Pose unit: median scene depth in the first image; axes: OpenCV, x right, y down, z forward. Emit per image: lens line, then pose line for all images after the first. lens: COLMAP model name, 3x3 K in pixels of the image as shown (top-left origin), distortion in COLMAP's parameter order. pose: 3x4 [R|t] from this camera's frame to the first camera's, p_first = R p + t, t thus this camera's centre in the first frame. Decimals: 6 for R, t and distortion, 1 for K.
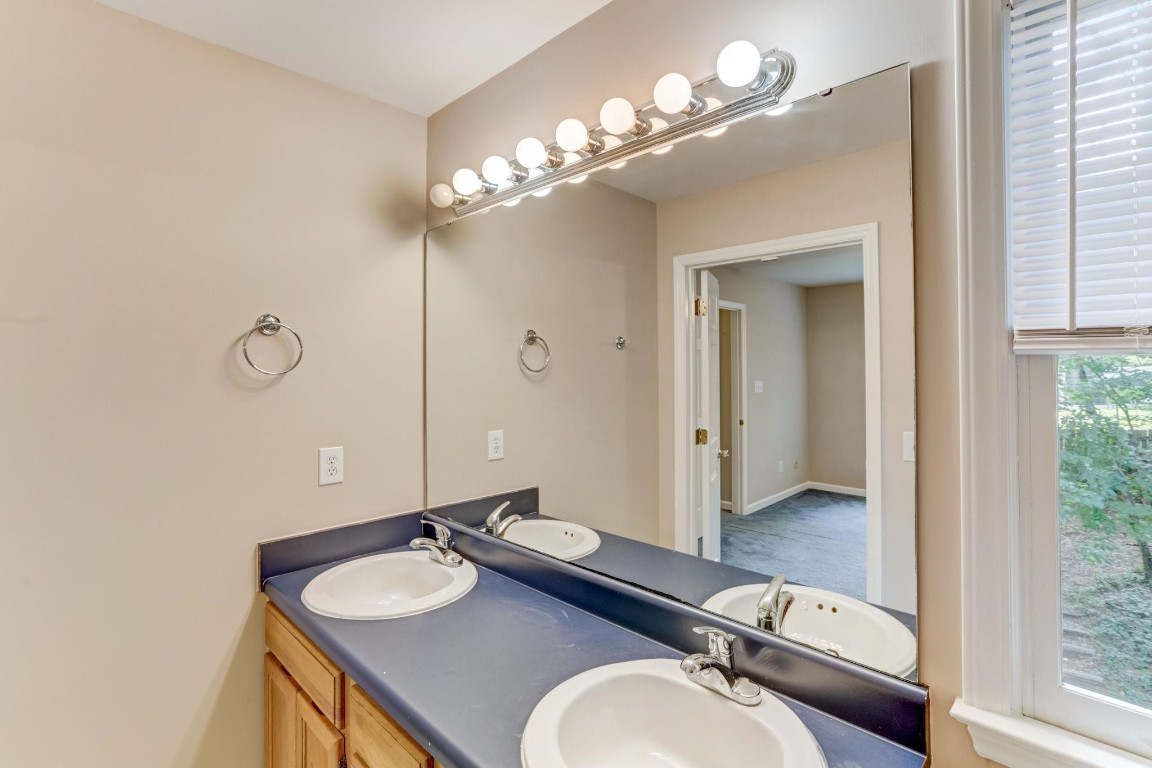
lens RADIAL K [[546.4, 0, 571.5], [0, 546.4, 362.1], [0, 0, 1]] dist [-0.020357, 0.012072]
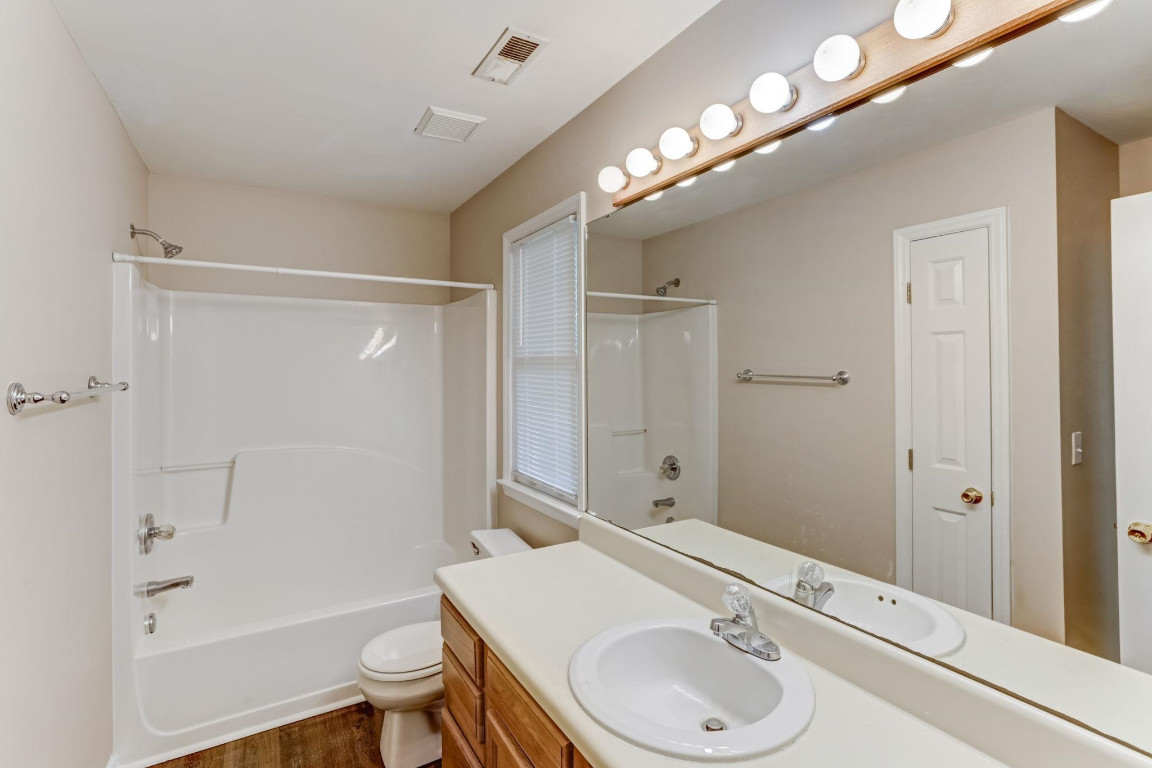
lens RADIAL K [[569.5, 0, 574.6], [0, 569.5, 365.0], [0, 0, 1]] dist [0.000717, 0.013780]
pose [[0.962767, 0.000270, -0.270334, 0.081321], [0.002062, 0.999963, 0.008340, -0.000367], [0.270326, -0.008587, 0.962730, -0.081260]]
